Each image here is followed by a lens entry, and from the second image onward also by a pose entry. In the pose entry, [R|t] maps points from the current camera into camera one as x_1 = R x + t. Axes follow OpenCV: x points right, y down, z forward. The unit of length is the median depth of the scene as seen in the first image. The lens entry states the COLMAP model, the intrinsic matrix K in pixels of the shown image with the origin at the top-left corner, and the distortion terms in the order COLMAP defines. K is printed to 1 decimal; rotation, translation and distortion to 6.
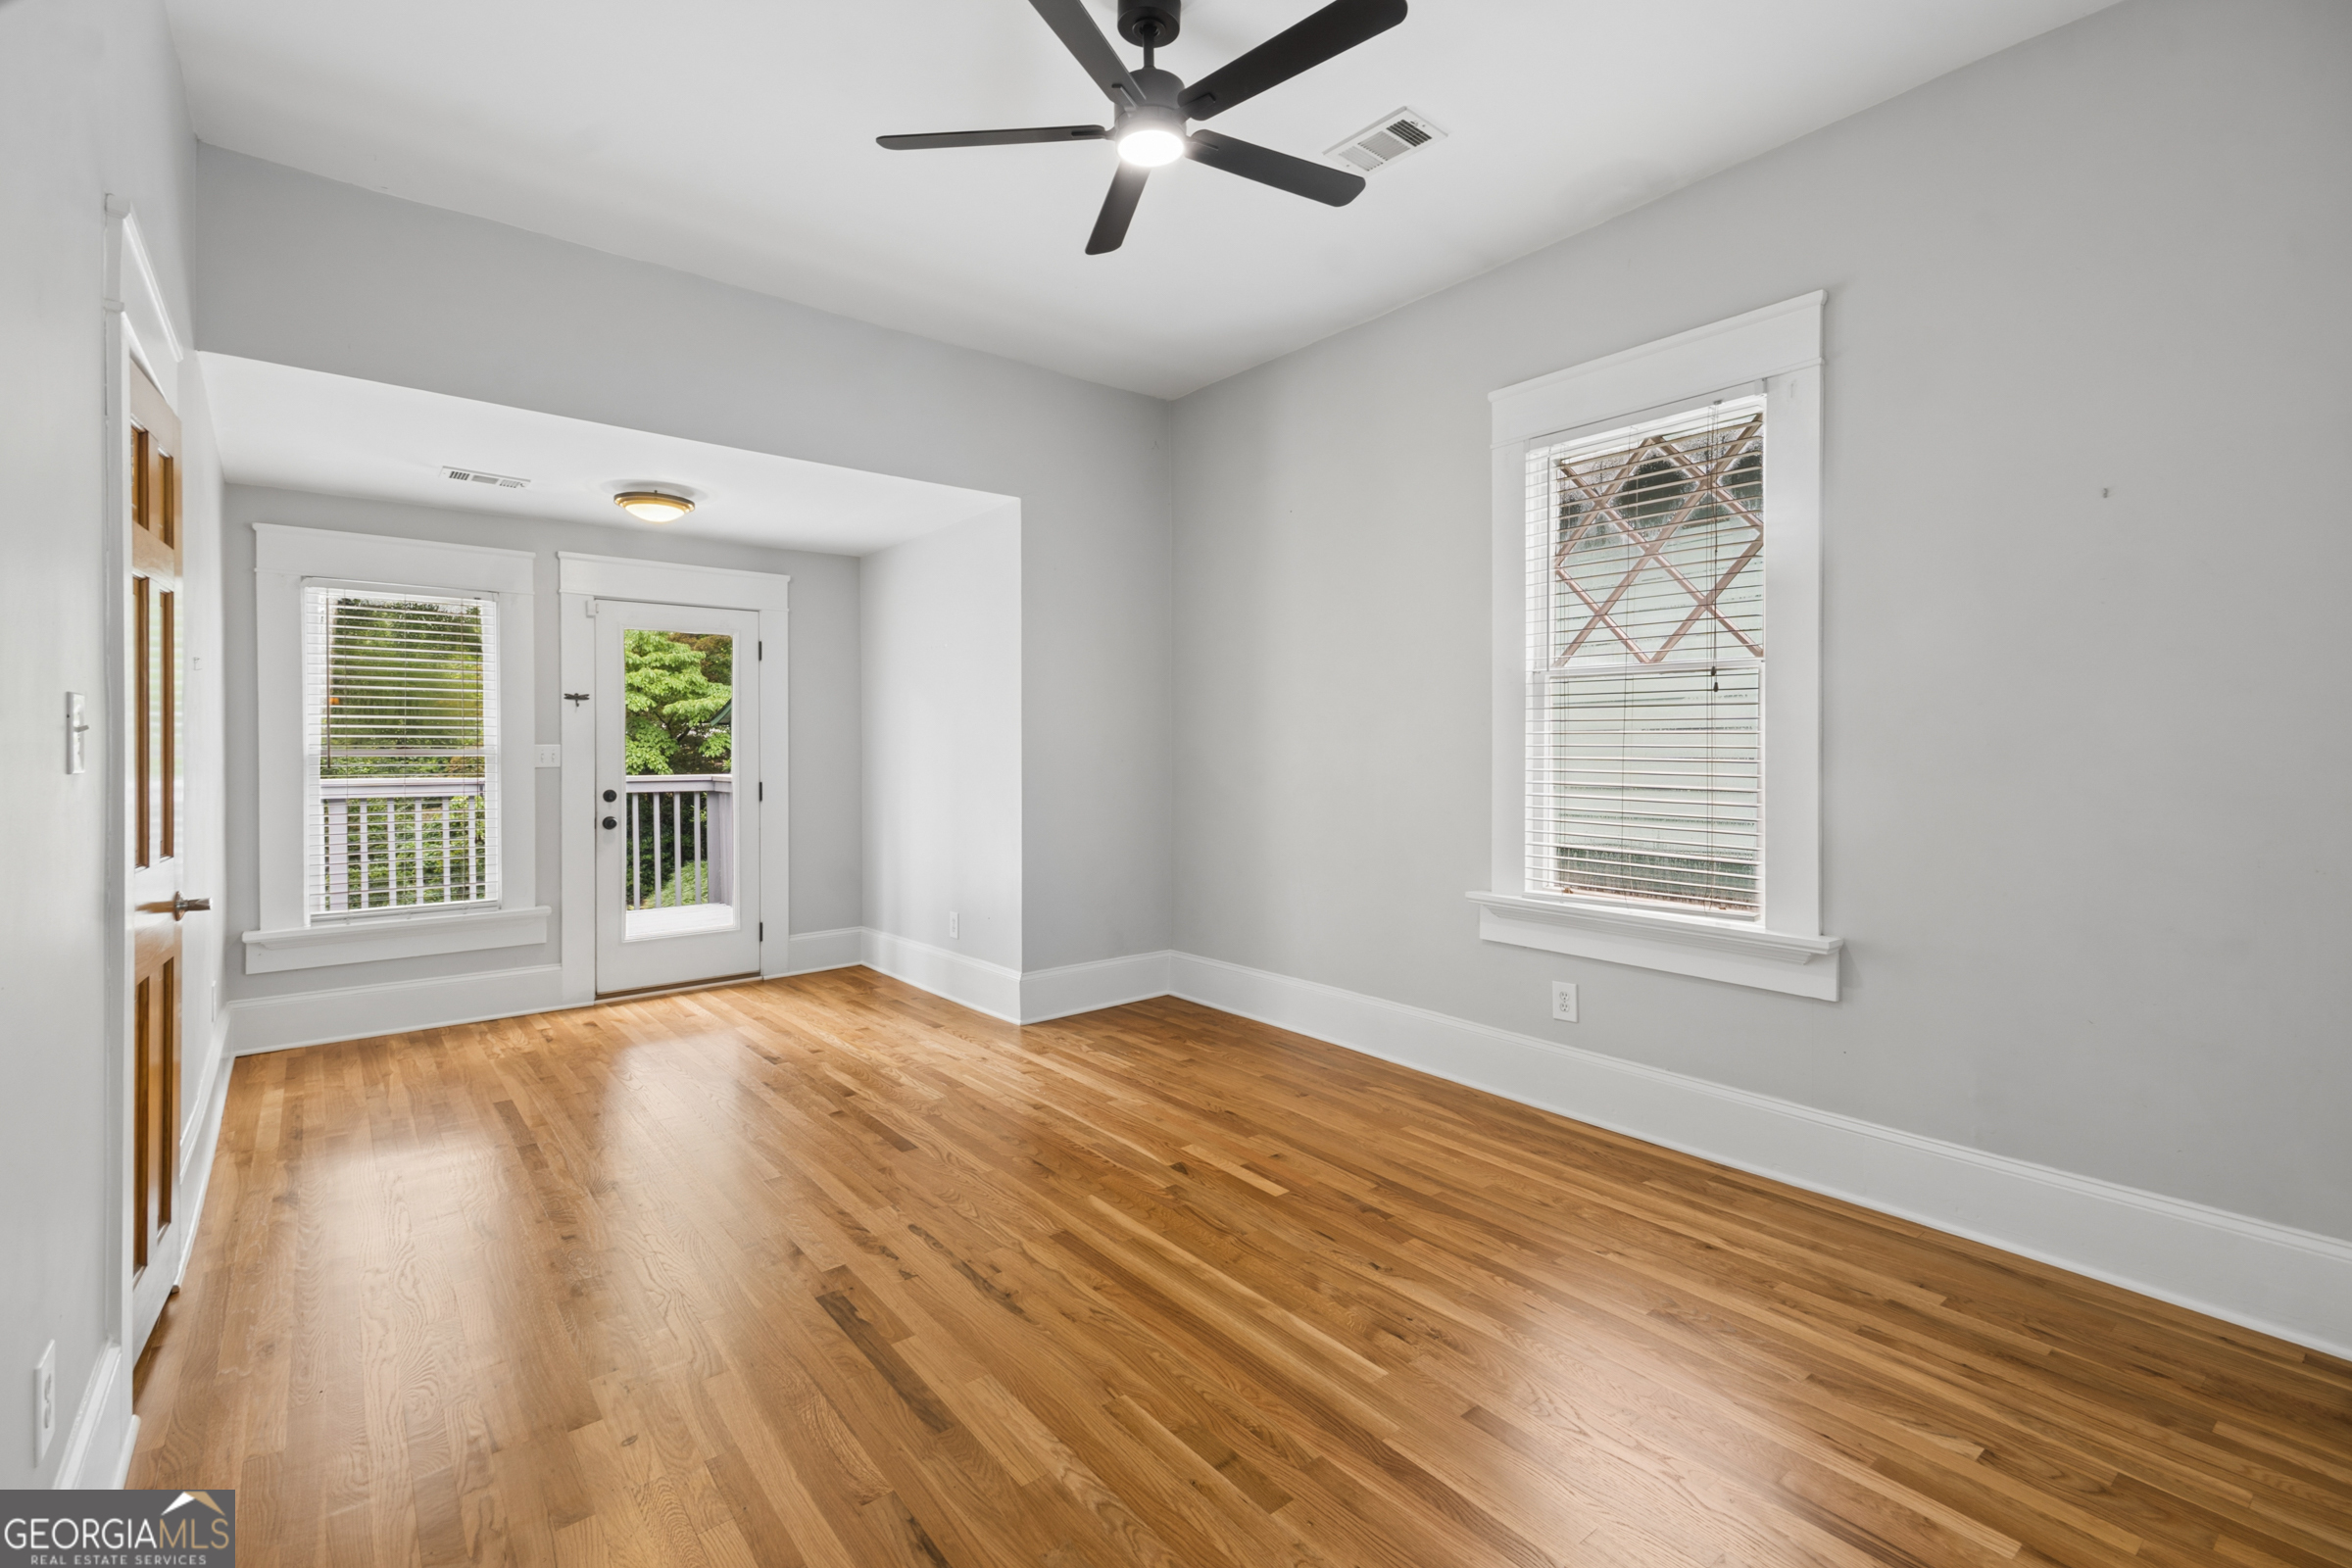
lens RADIAL K [[1040.1, 0, 1178.7], [0, 1040.1, 753.1], [0, 0, 1]] dist [0.002223, -0.006612]
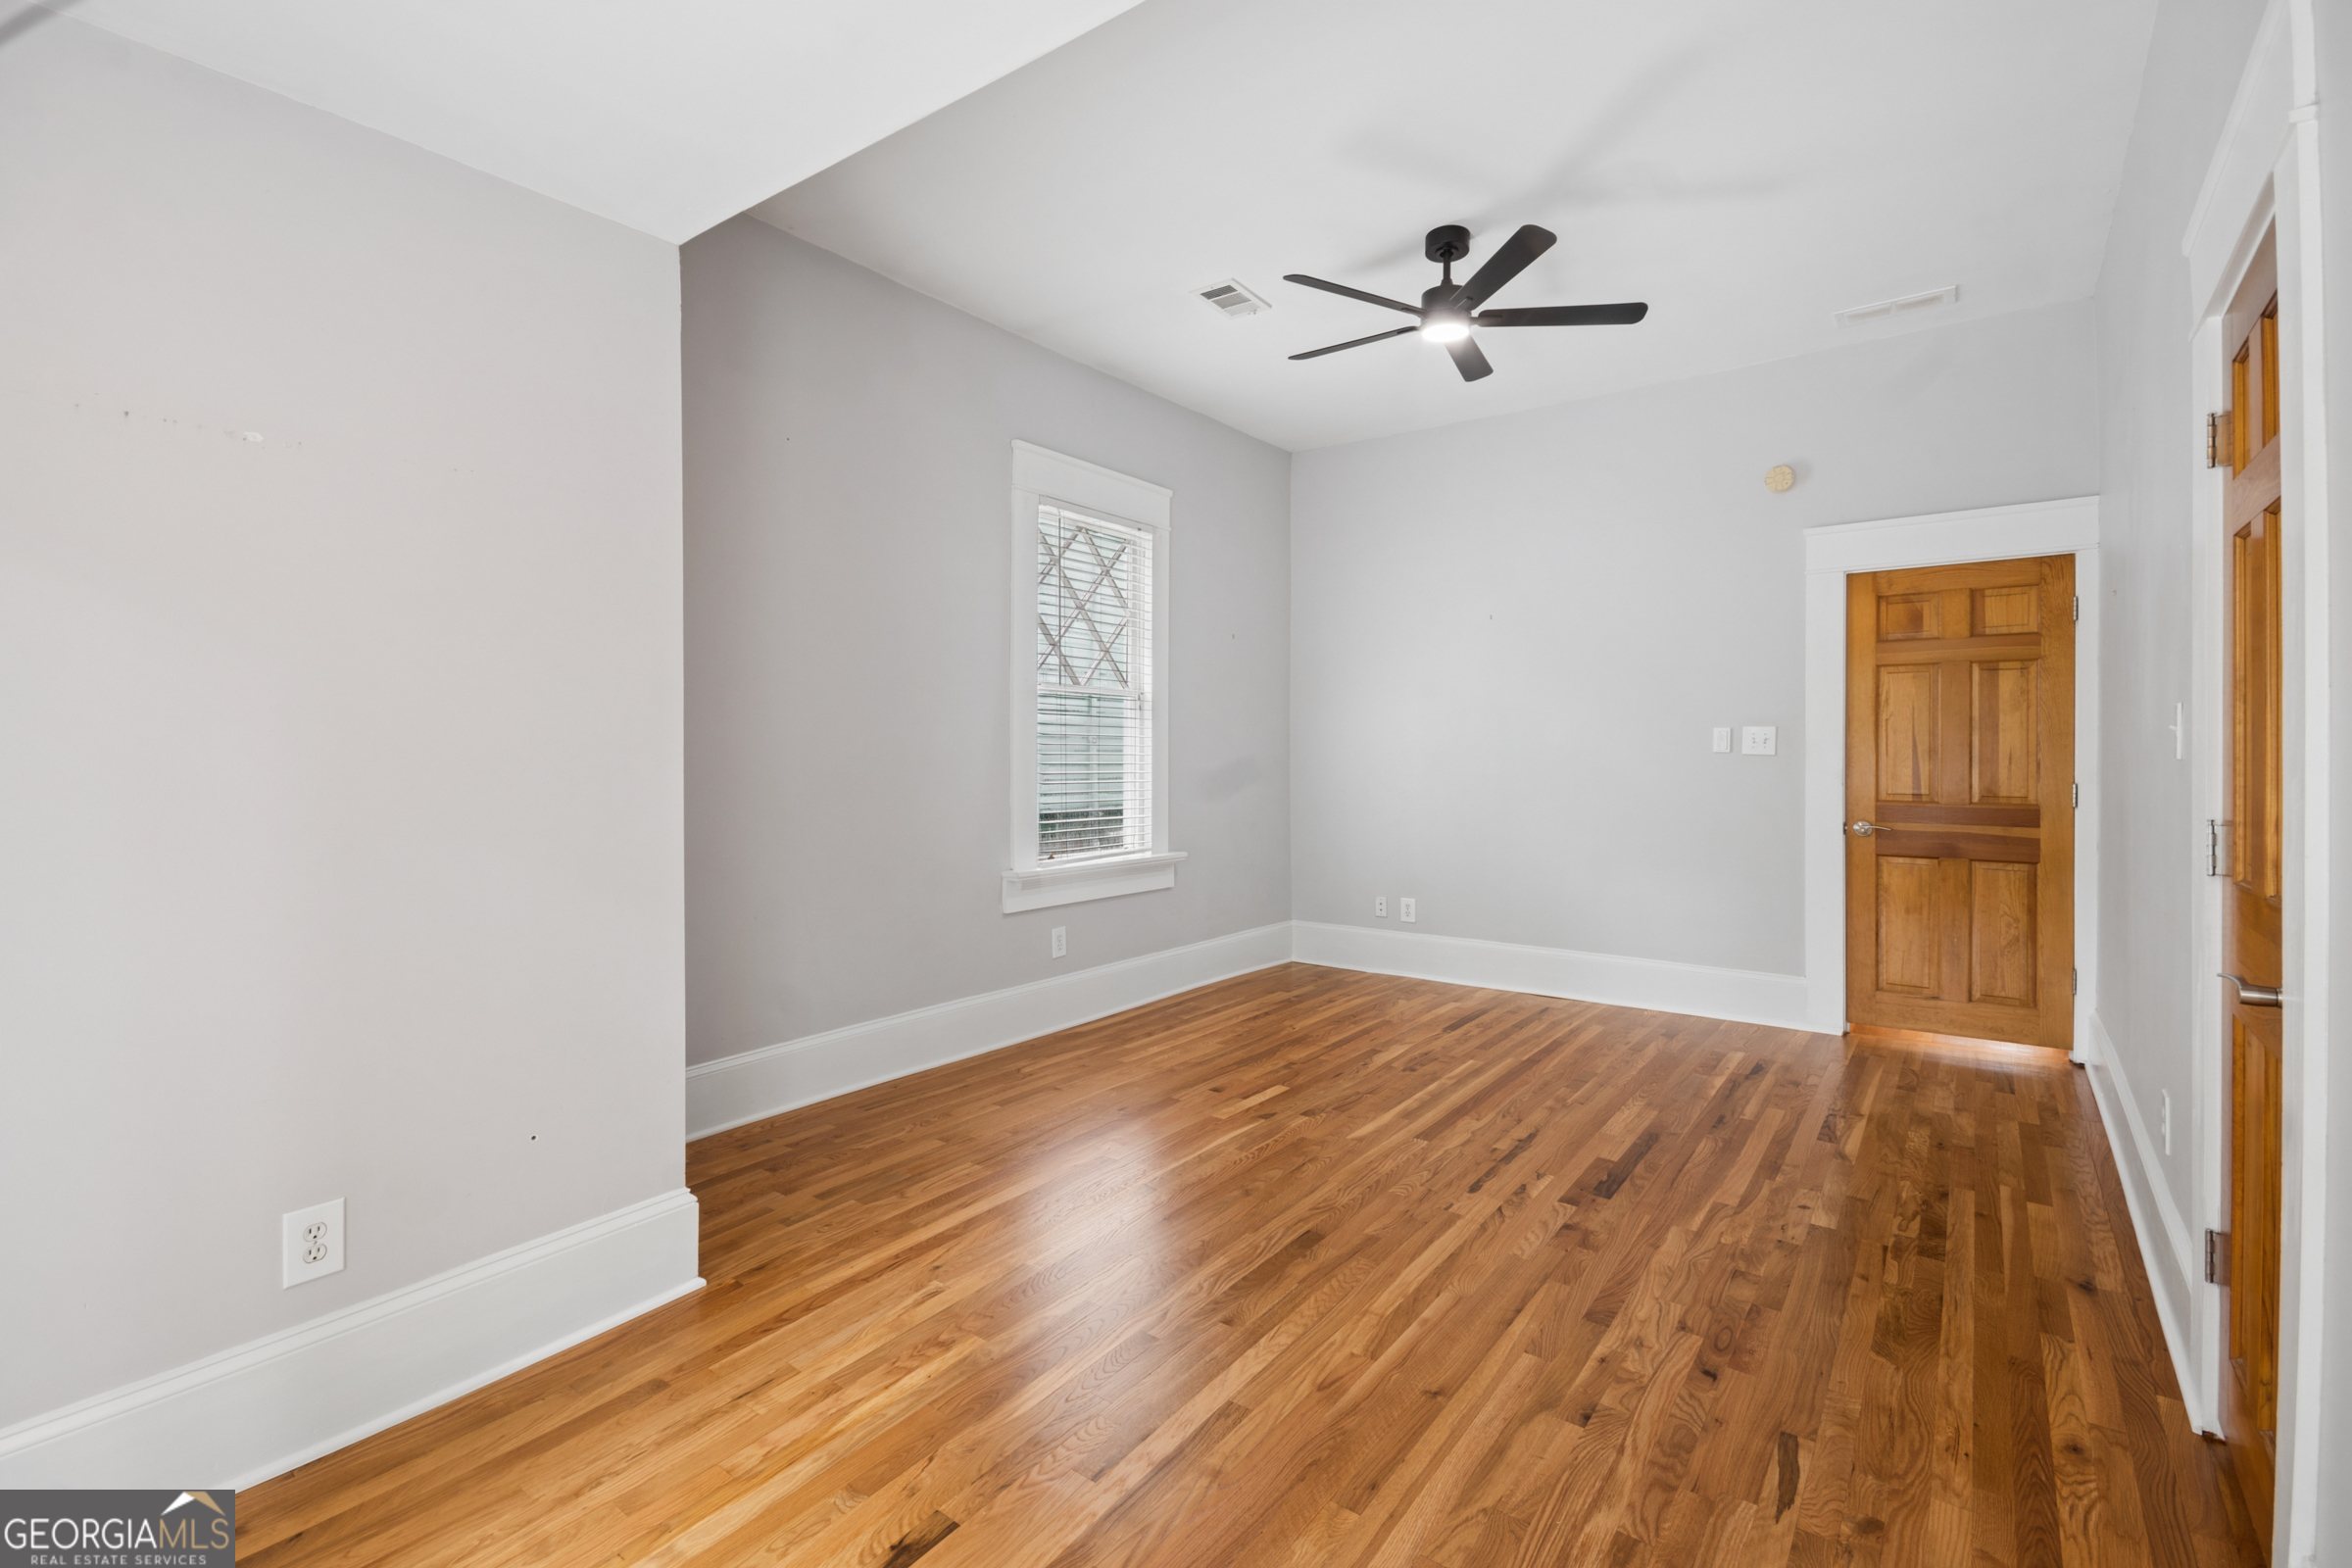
lens RADIAL K [[1040.1, 0, 1178.7], [0, 1040.1, 753.1], [0, 0, 1]] dist [0.002223, -0.006612]
pose [[-0.236200, -0.007060, 0.971679, -1.090398], [0.004075, 0.999958, 0.008256, -0.008297], [-0.971696, 0.005910, -0.236161, 1.372381]]
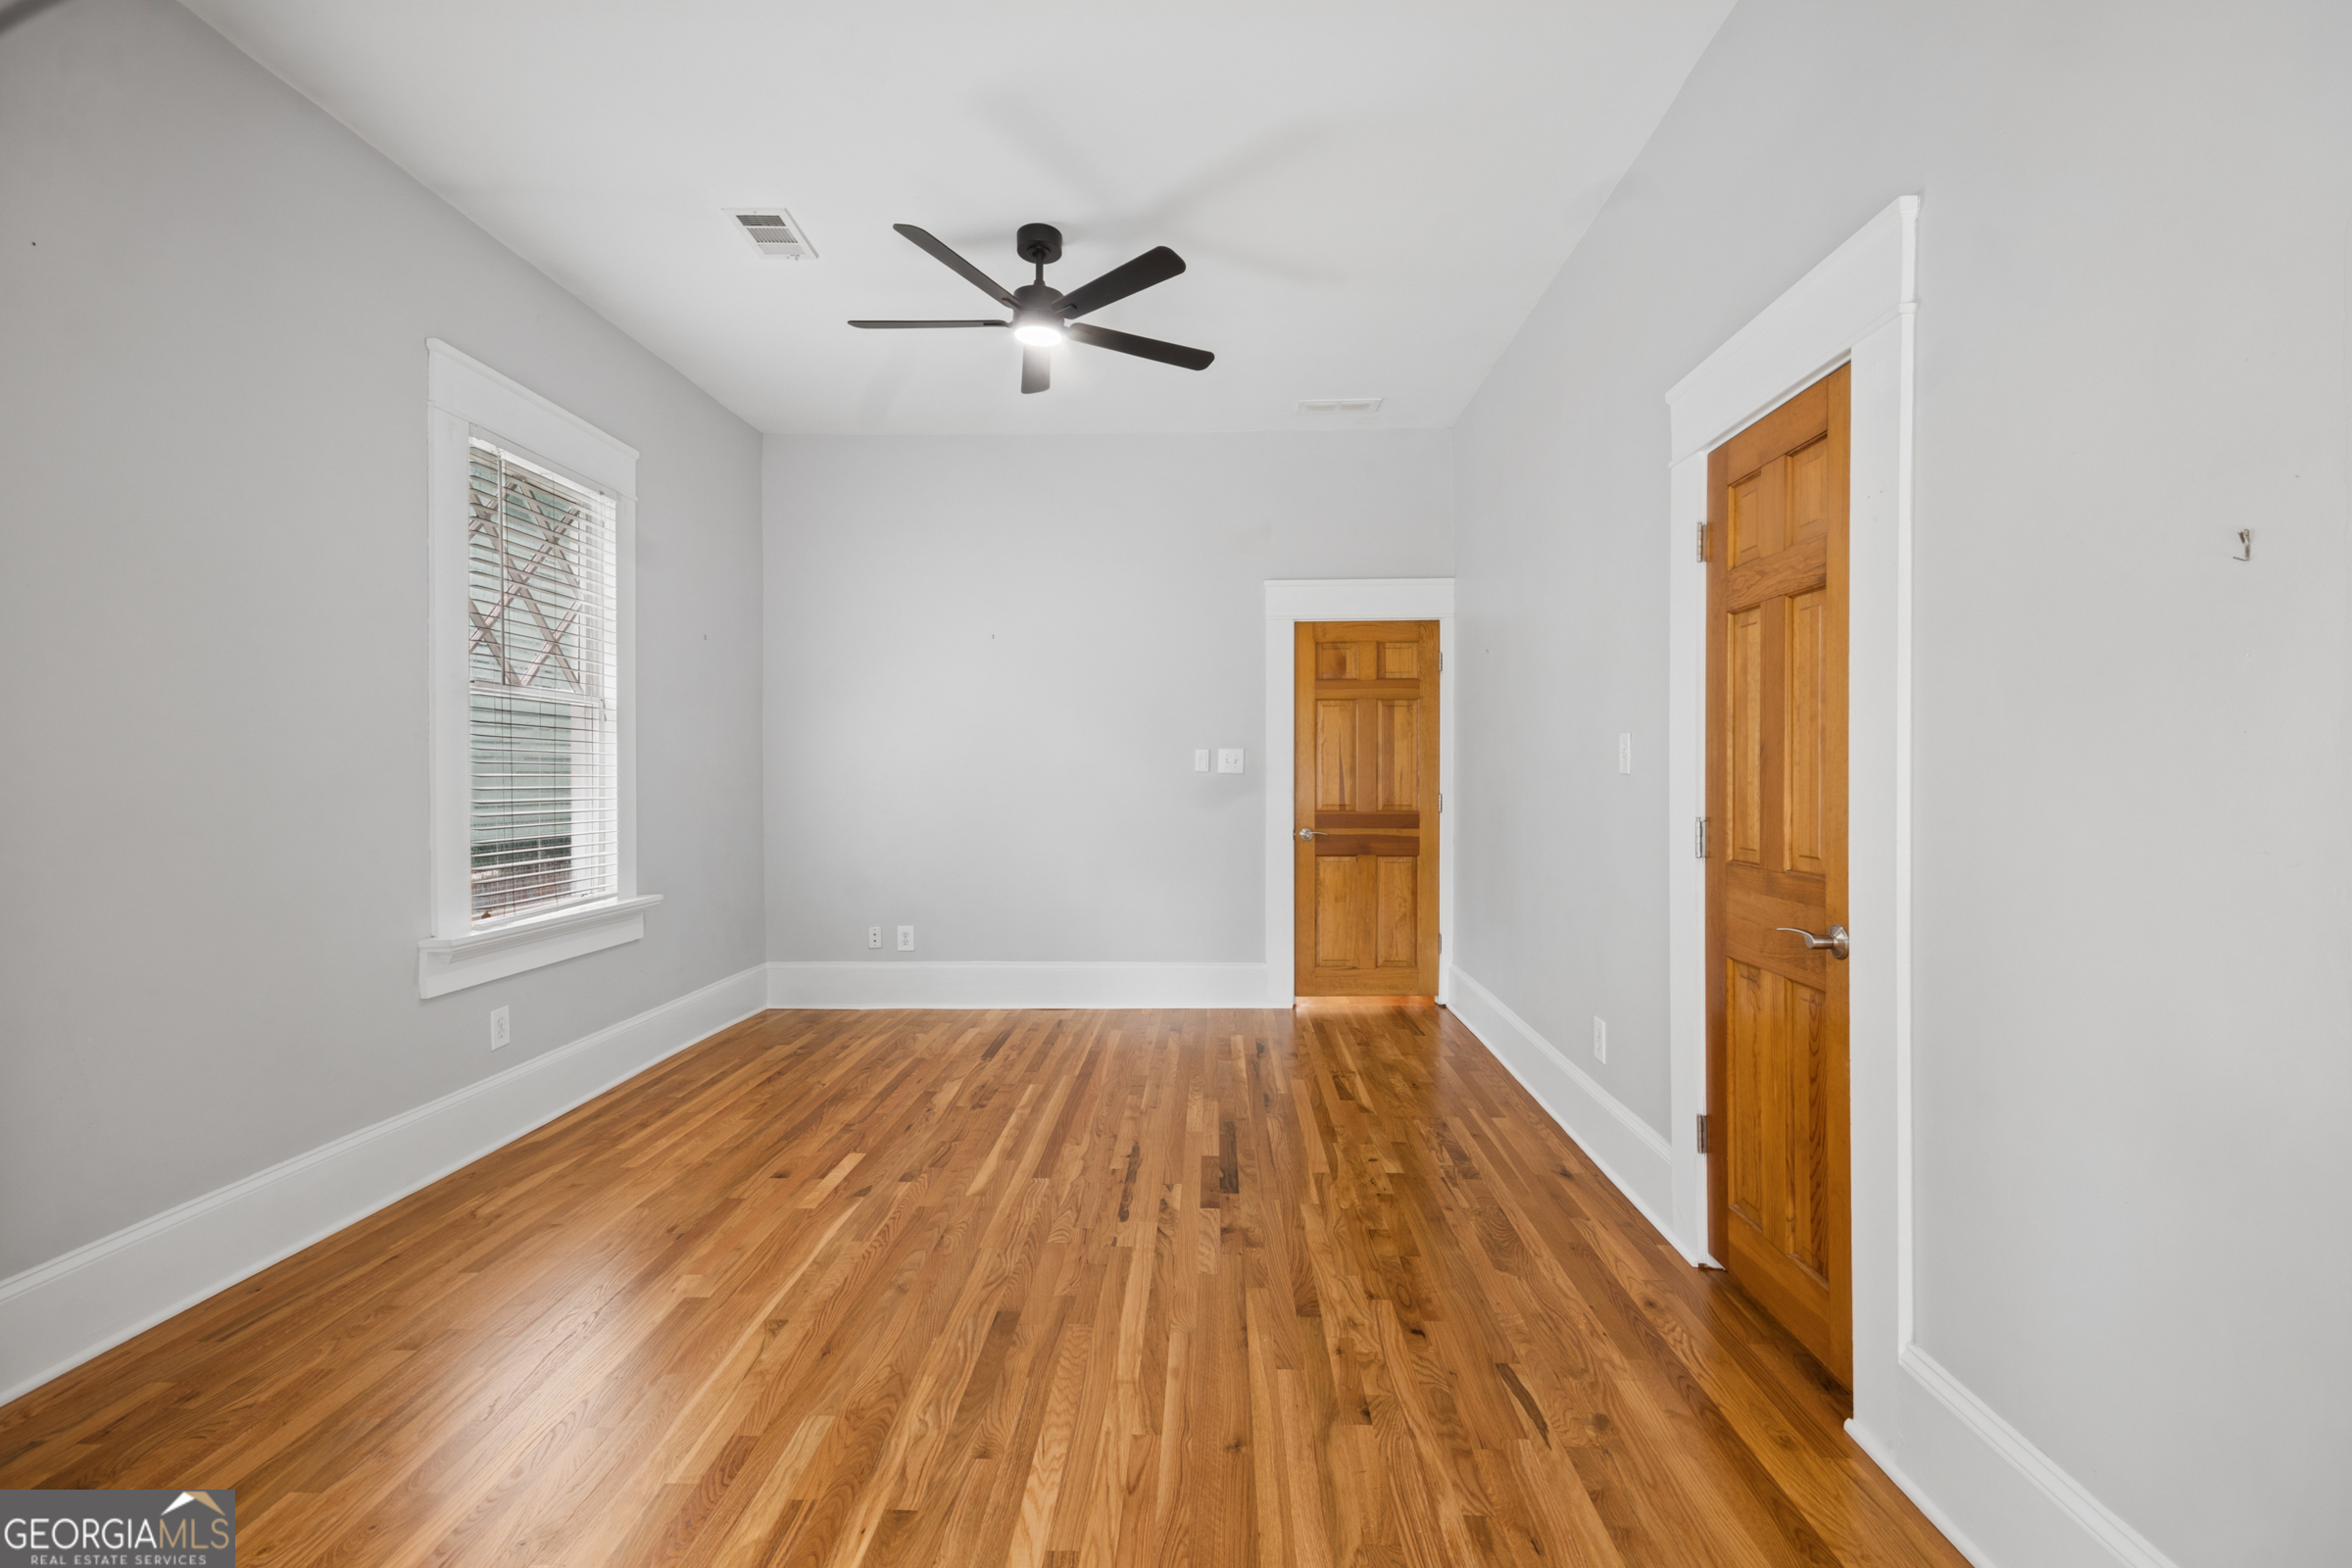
lens RADIAL K [[1019.3, 0, 1181.4], [0, 1019.3, 777.3], [0, 0, 1]] dist [0.014166, -0.003379]
pose [[-0.755442, -0.005956, 0.655189, -0.866808], [0.003093, 0.999915, 0.012655, -0.005278], [-0.655209, 0.011587, -0.755359, 1.542309]]
